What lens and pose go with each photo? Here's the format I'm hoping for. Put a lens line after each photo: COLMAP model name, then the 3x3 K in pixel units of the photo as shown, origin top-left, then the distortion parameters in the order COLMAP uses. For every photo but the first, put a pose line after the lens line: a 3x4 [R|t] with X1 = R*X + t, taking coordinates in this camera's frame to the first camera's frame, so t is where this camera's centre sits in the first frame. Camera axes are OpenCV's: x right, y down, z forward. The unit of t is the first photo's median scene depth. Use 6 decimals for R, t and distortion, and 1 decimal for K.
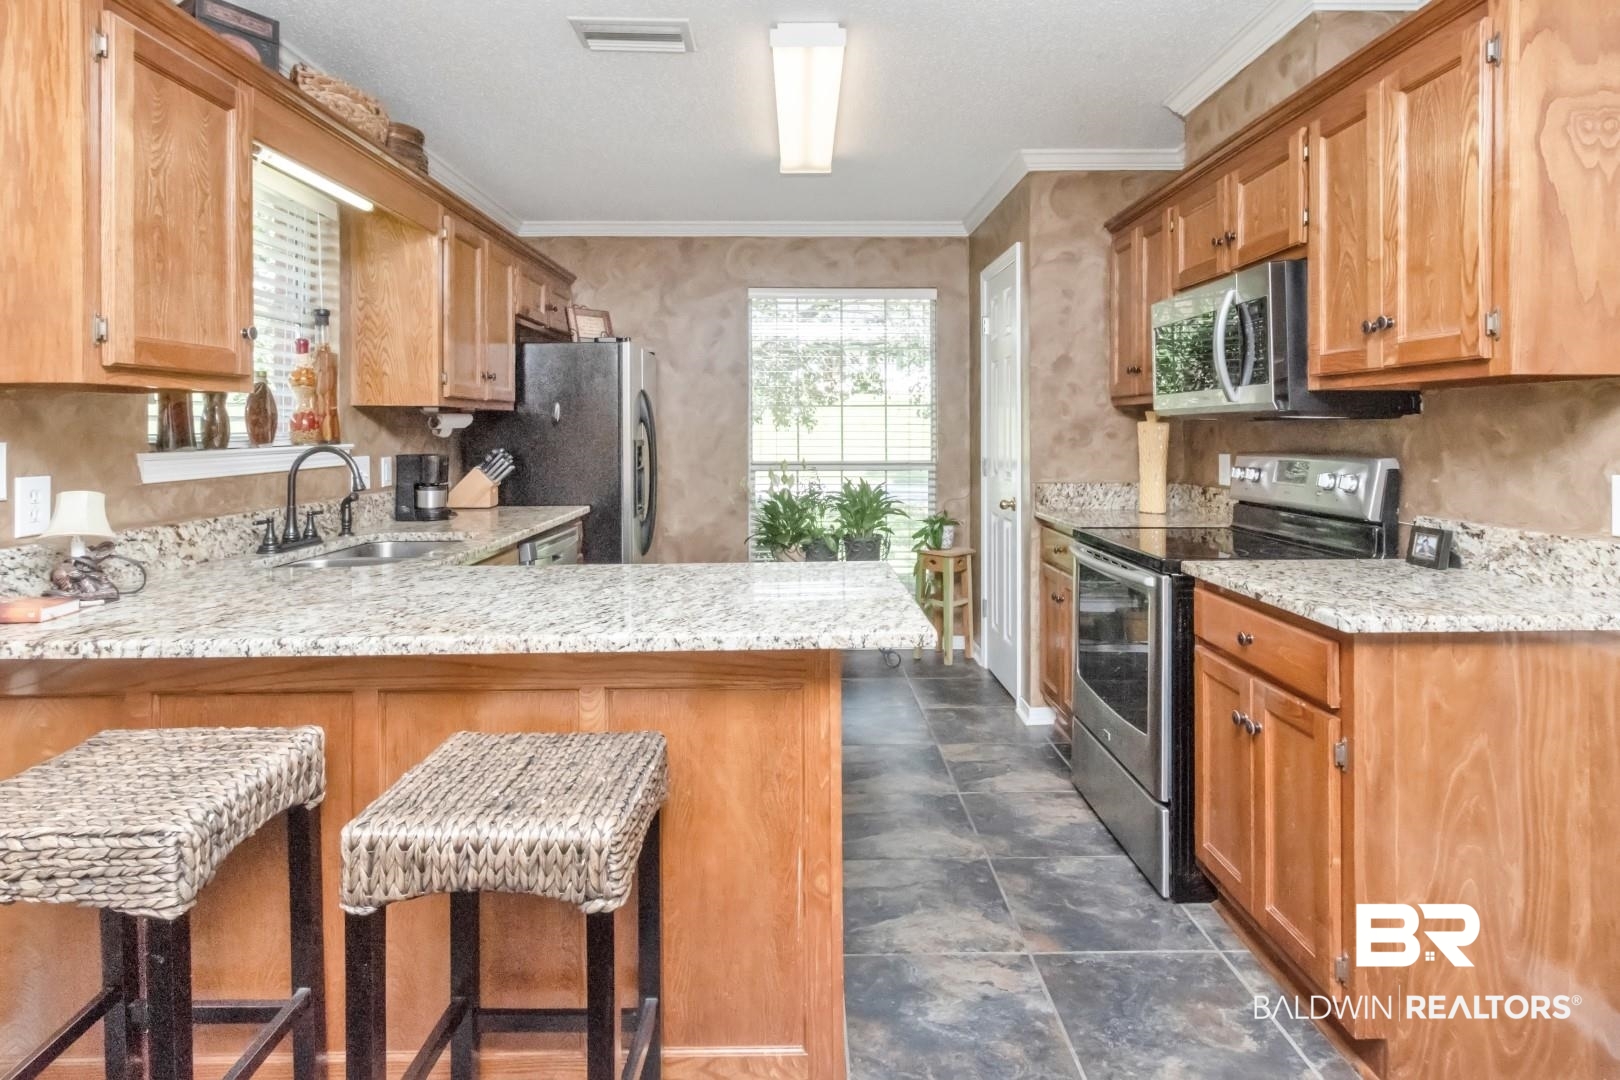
lens RADIAL K [[849.6, 0, 810.4], [0, 849.6, 432.2], [0, 0, 1]] dist [-0.002017, 0.000844]
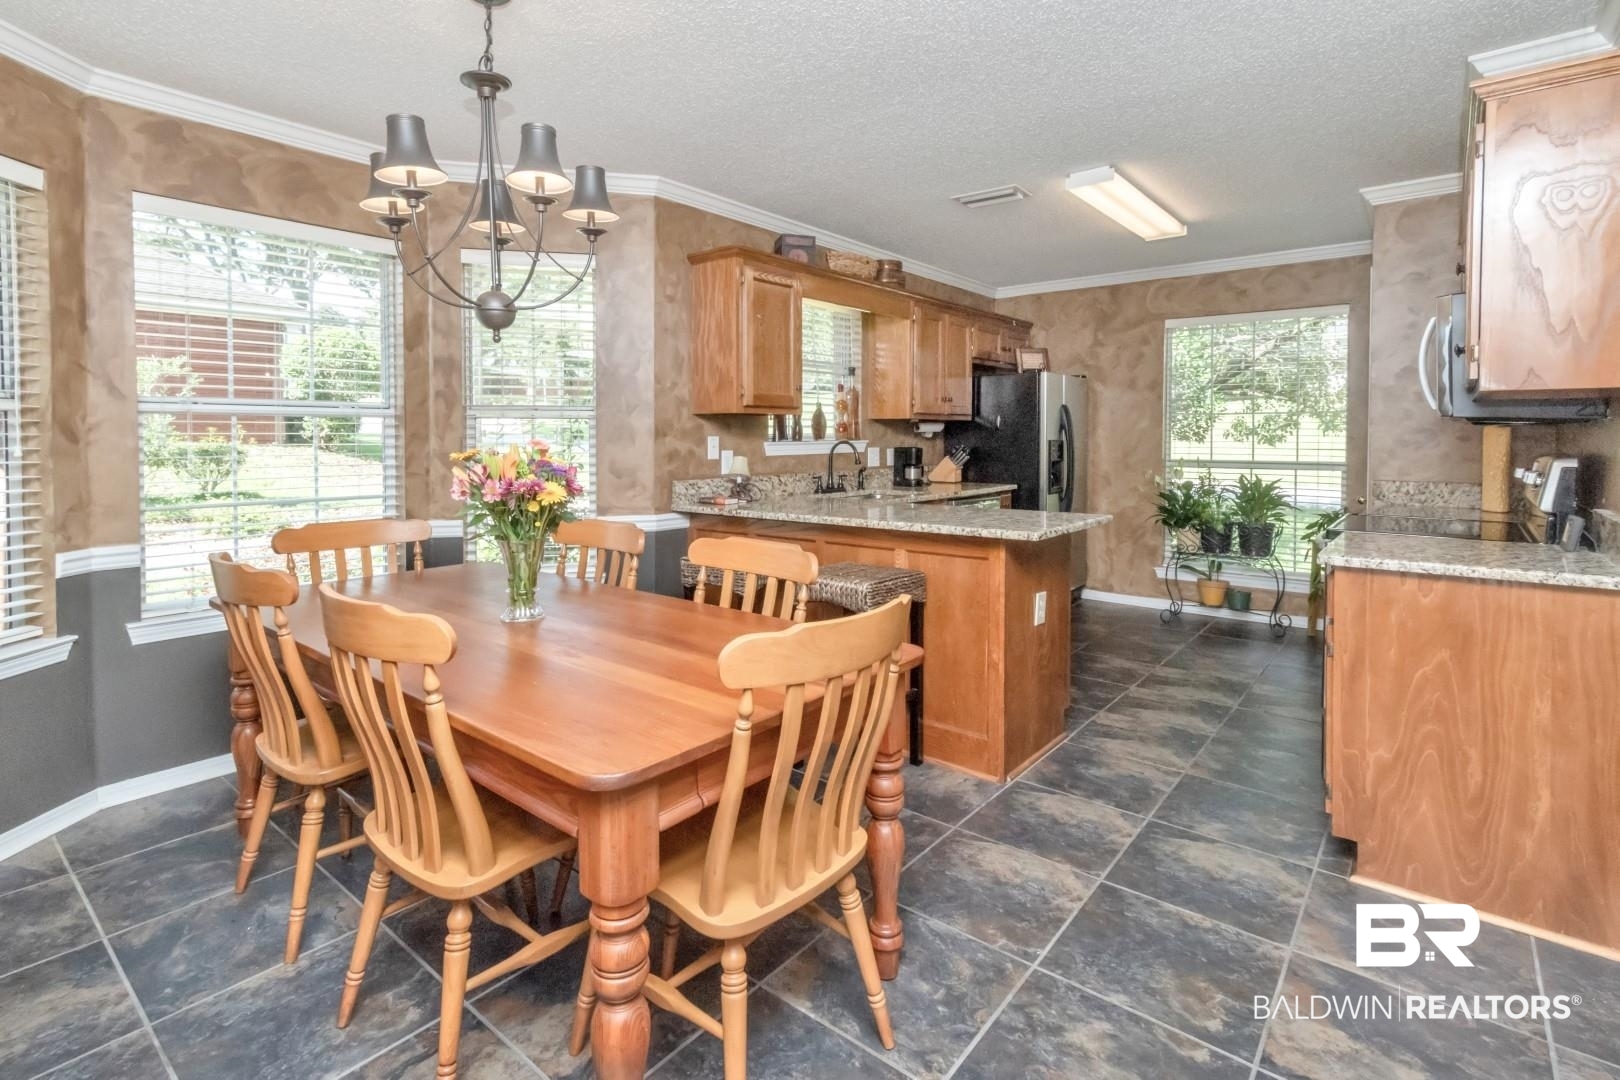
lens RADIAL K [[777.1, 0, 809.6], [0, 777.1, 464.2], [0, 0, 1]] dist [0.001481, 0.000161]
pose [[0.765553, 0.027597, -0.642780, 0.441840], [-0.005218, 0.999313, 0.036690, 0.004616], [0.643351, -0.024735, 0.765171, -0.354736]]
